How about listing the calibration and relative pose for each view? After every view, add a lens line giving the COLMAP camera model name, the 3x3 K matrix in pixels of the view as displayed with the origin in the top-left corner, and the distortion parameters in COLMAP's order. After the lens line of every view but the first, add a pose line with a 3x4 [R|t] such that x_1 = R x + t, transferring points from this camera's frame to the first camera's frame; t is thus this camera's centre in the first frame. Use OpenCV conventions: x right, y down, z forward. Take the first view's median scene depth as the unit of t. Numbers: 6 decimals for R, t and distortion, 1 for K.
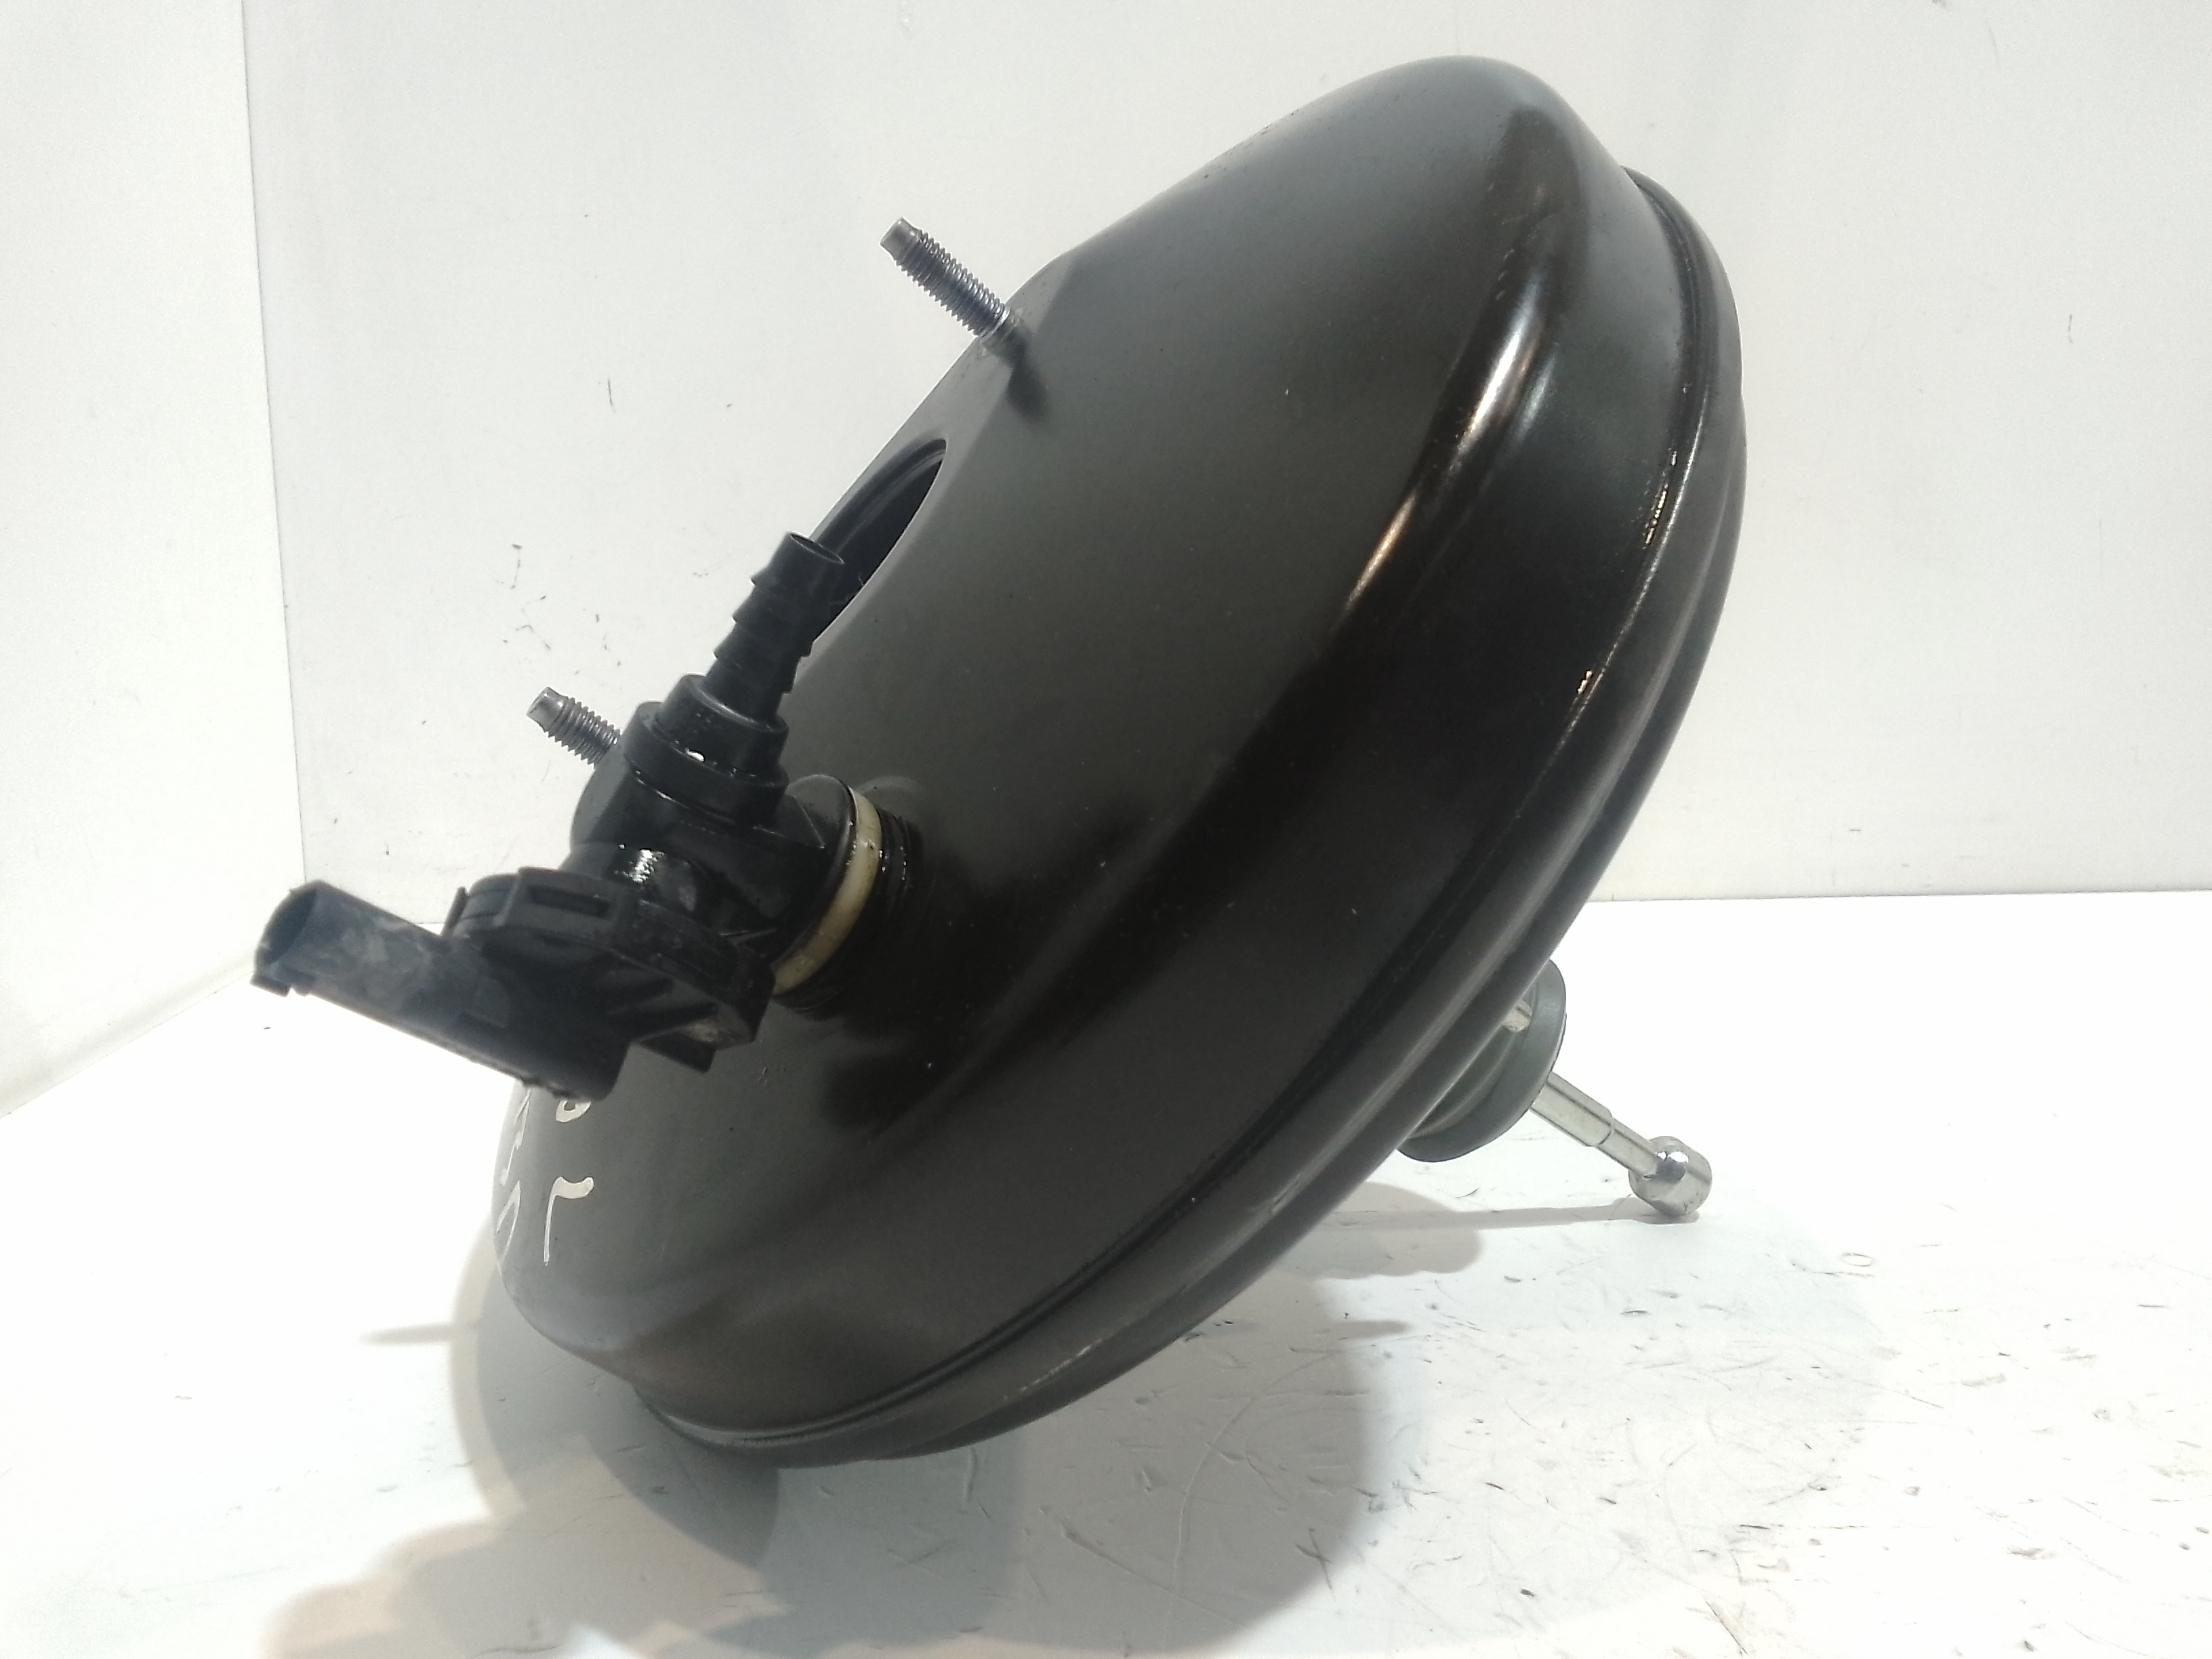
lens RADIAL K [[1861.9, 0, 1163.1], [0, 1861.9, 862.6], [0, 0, 1]] dist [-0.000004, 0.004052]
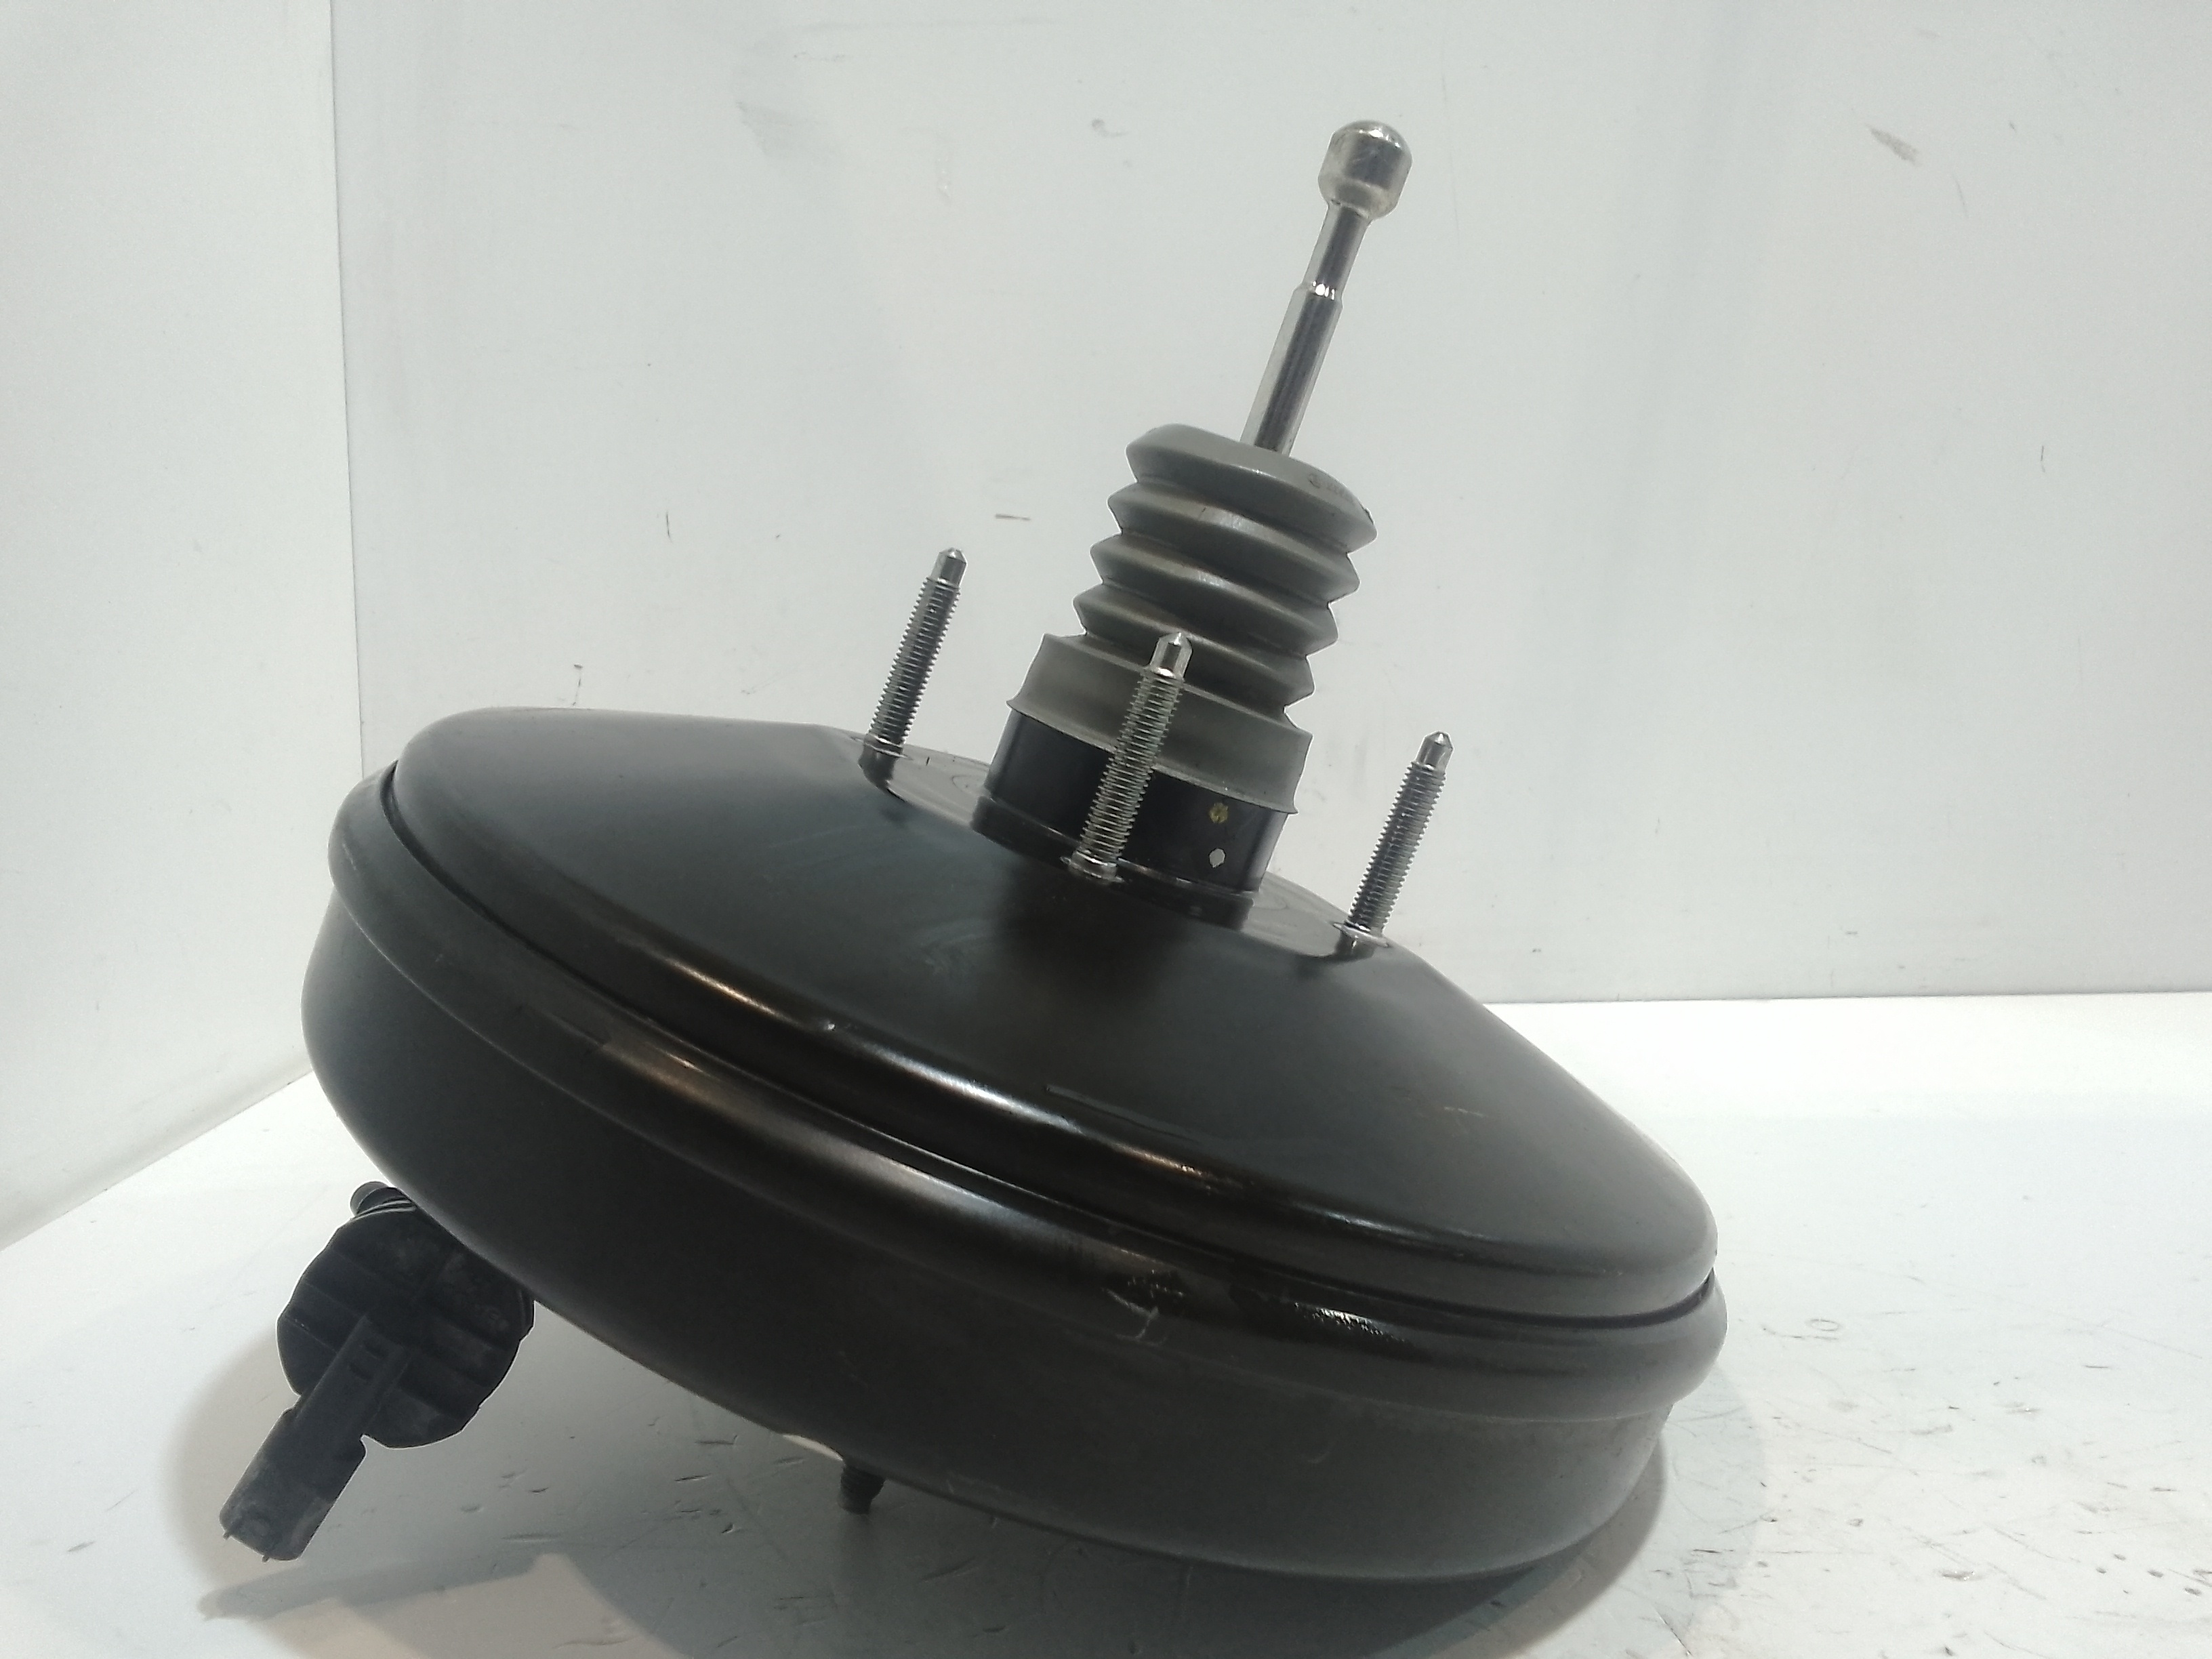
lens RADIAL K [[1821.2, 0, 1155.1], [0, 1821.2, 830.9], [0, 0, 1]] dist [0.011614, -0.006522]
pose [[0.999840, -0.001378, -0.017853, 0.010759], [0.000014, 0.997095, -0.076174, 0.014056], [0.017906, 0.076161, 0.996935, -0.104440]]
